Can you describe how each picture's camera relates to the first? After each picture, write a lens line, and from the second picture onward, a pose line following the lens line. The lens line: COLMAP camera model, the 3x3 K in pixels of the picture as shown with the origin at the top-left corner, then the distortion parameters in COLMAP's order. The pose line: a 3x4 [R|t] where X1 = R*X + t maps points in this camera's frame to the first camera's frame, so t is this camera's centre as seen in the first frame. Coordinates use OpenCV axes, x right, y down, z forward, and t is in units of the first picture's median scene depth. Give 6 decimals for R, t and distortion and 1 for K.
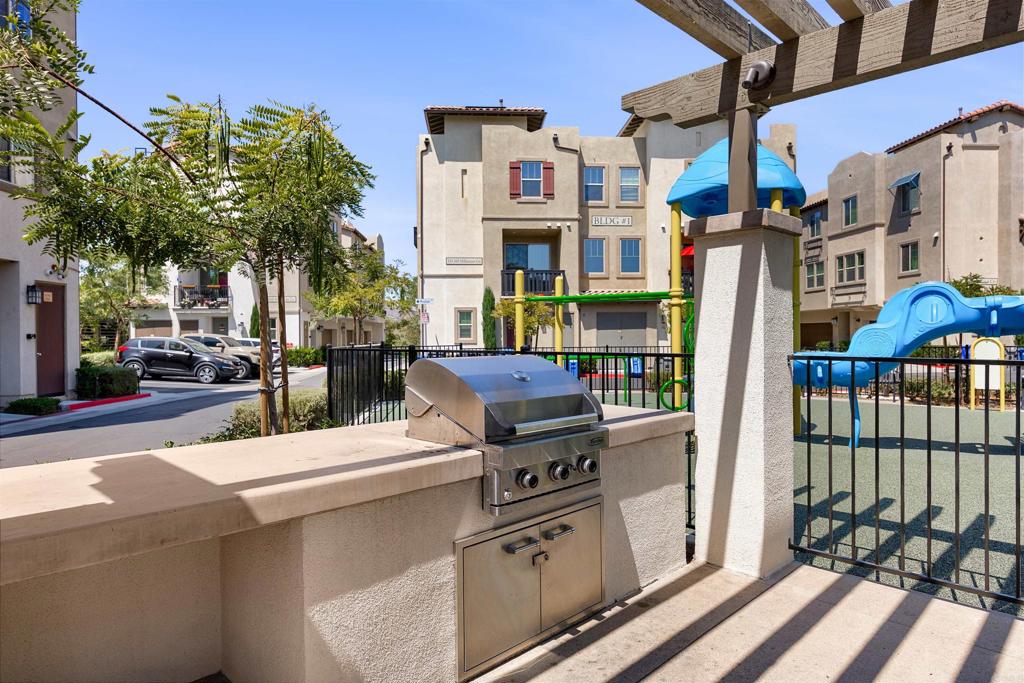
lens RADIAL K [[626.2, 0, 516.5], [0, 626.2, 345.3], [0, 0, 1]] dist [0.007845, -0.001231]
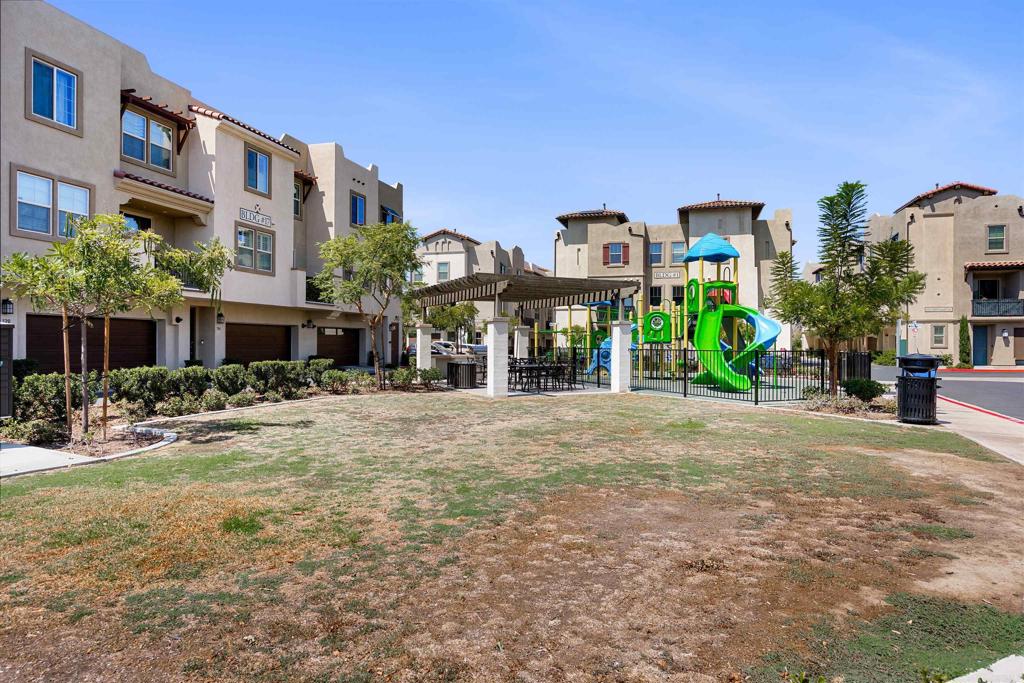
lens RADIAL K [[626.2, 0, 510.2], [0, 626.2, 339.5], [0, 0, 1]] dist [0.007845, -0.001231]
pose [[0.942826, 0.008501, -0.333176, 0.318241], [-0.014267, 0.999788, -0.014864, 0.002523], [0.332979, 0.018768, 0.942747, -0.705031]]
